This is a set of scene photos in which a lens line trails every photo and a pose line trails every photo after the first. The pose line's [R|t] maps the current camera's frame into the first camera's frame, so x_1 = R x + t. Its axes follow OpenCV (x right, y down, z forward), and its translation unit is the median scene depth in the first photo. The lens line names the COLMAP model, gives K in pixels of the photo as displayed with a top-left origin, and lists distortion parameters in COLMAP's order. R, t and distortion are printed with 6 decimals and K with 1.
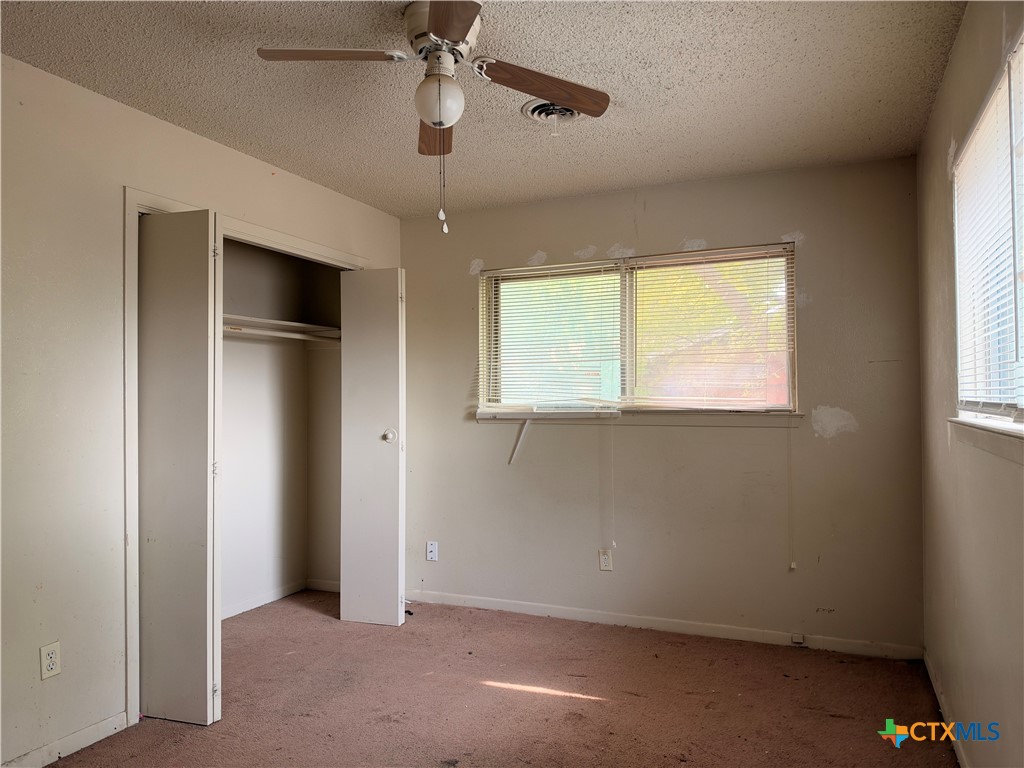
lens RADIAL K [[726.5, 0, 478.5], [0, 726.5, 386.5], [0, 0, 1]] dist [0.080598, -0.102878]
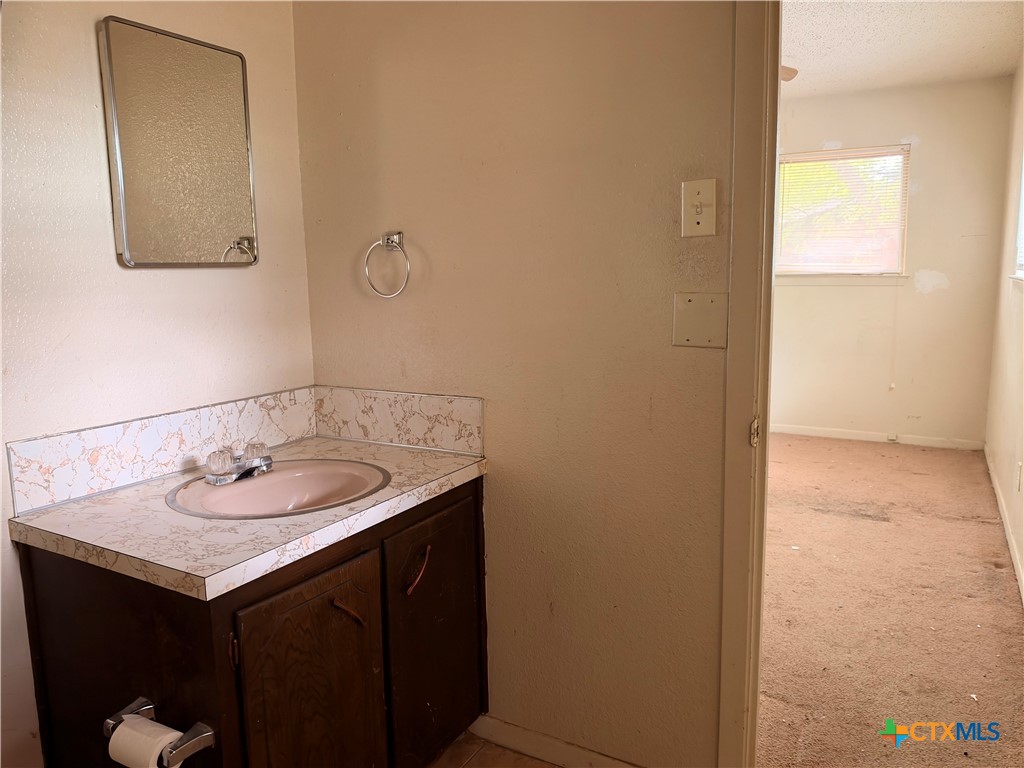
lens RADIAL K [[737.4, 0, 512.0], [0, 737.4, 384.0], [0, 0, 1]] dist [0.164646, -0.235015]
pose [[0.998273, -0.007697, -0.058246, -0.206819], [0.017148, 0.986385, 0.163554, -0.006294], [0.056194, -0.164270, 0.984813, -0.447958]]
